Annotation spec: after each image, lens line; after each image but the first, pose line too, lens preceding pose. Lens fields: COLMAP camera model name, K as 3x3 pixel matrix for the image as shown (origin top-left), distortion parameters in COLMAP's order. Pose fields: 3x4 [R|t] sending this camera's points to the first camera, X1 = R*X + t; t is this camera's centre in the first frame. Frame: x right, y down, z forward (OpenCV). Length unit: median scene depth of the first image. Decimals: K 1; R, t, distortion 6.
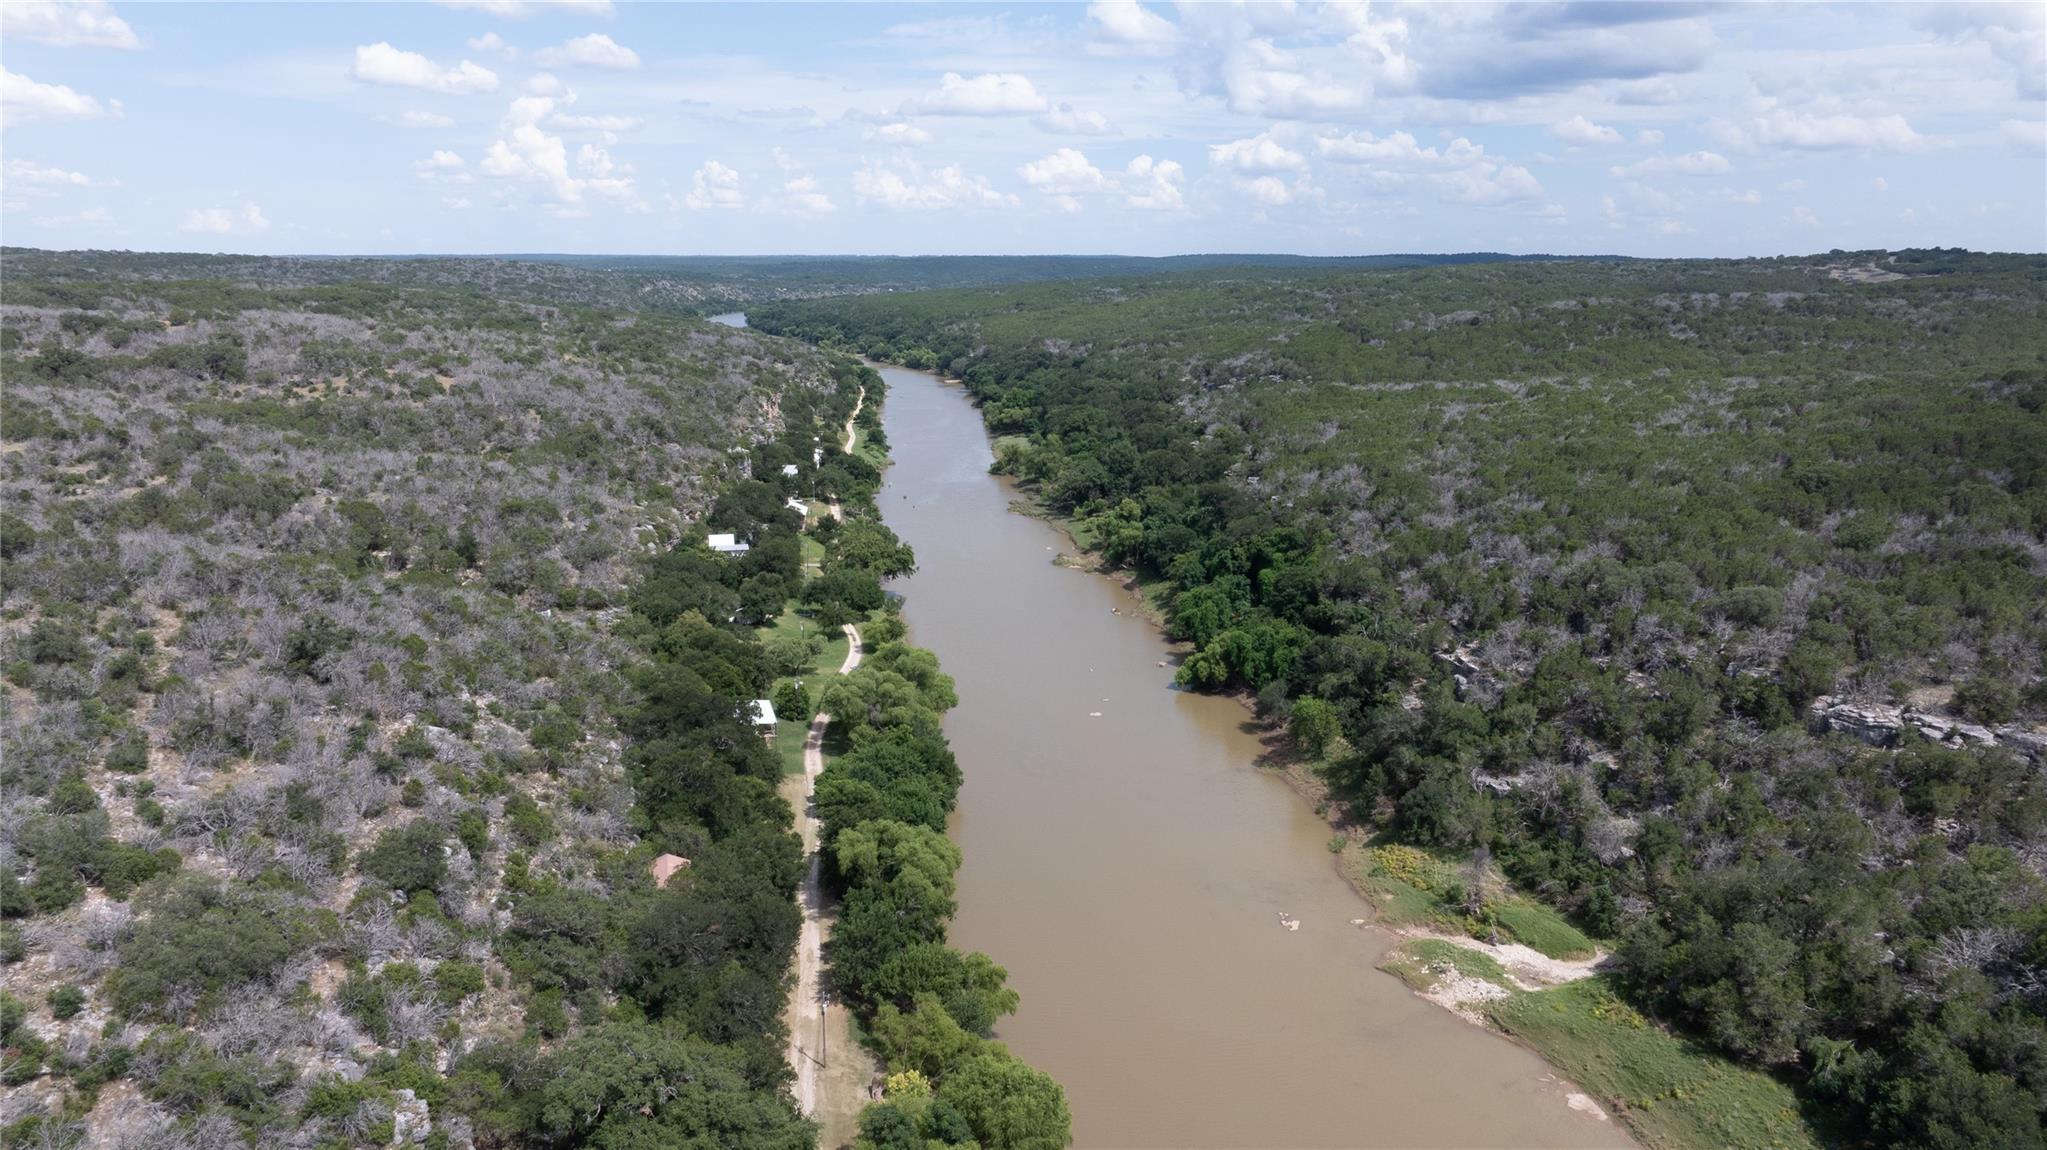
lens RADIAL K [[1443.2, 0, 1017.1], [0, 1443.2, 582.9], [0, 0, 1]] dist [-0.050624, 0.054137]
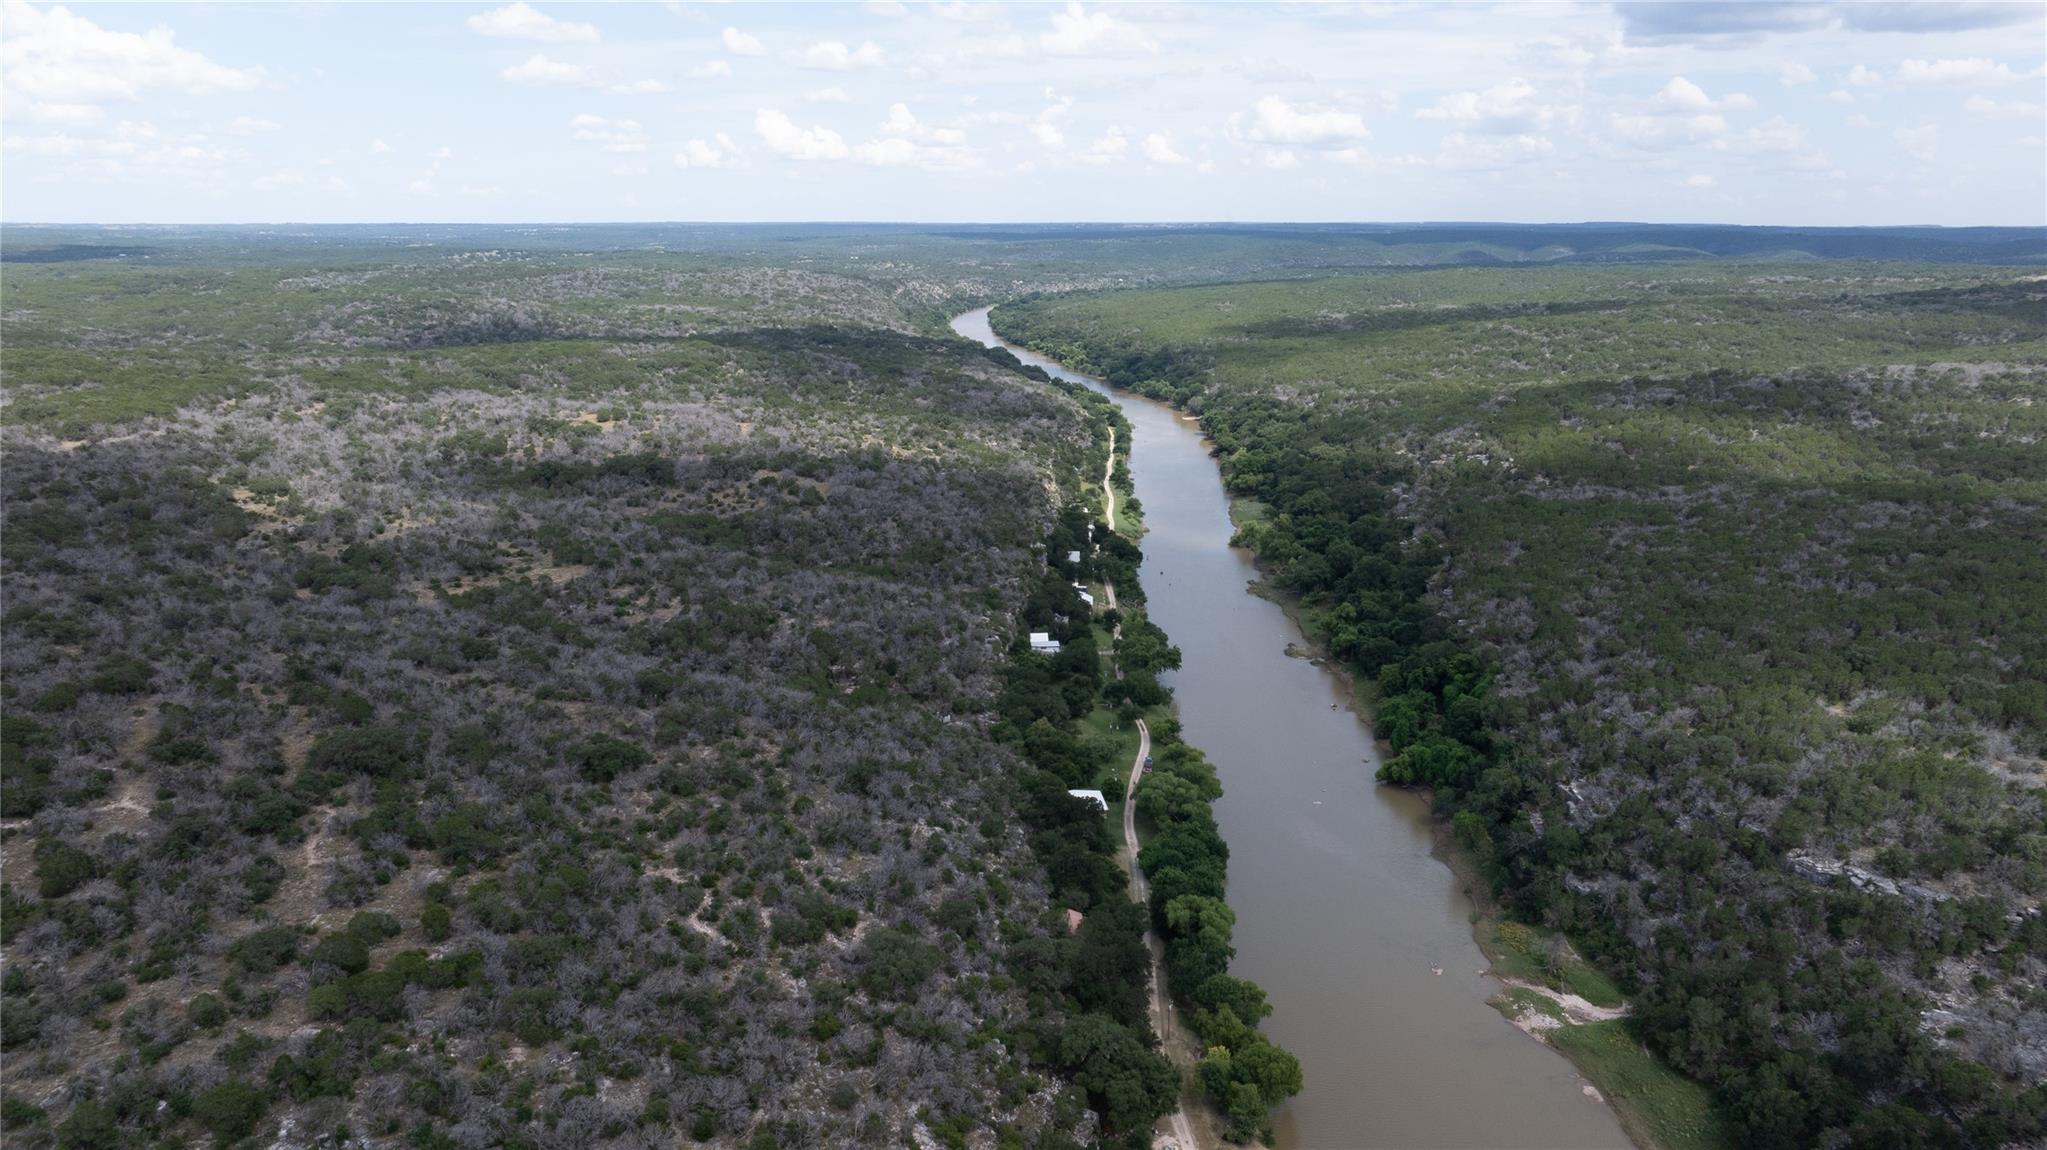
lens RADIAL K [[1443.2, 0, 1064.8], [0, 1443.2, 592.3], [0, 0, 1]] dist [-0.050624, 0.054137]
pose [[0.992924, 0.043476, -0.110504, -0.050758], [-0.040062, 0.998654, 0.032929, -0.173586], [0.111787, -0.028269, 0.993330, -0.494640]]
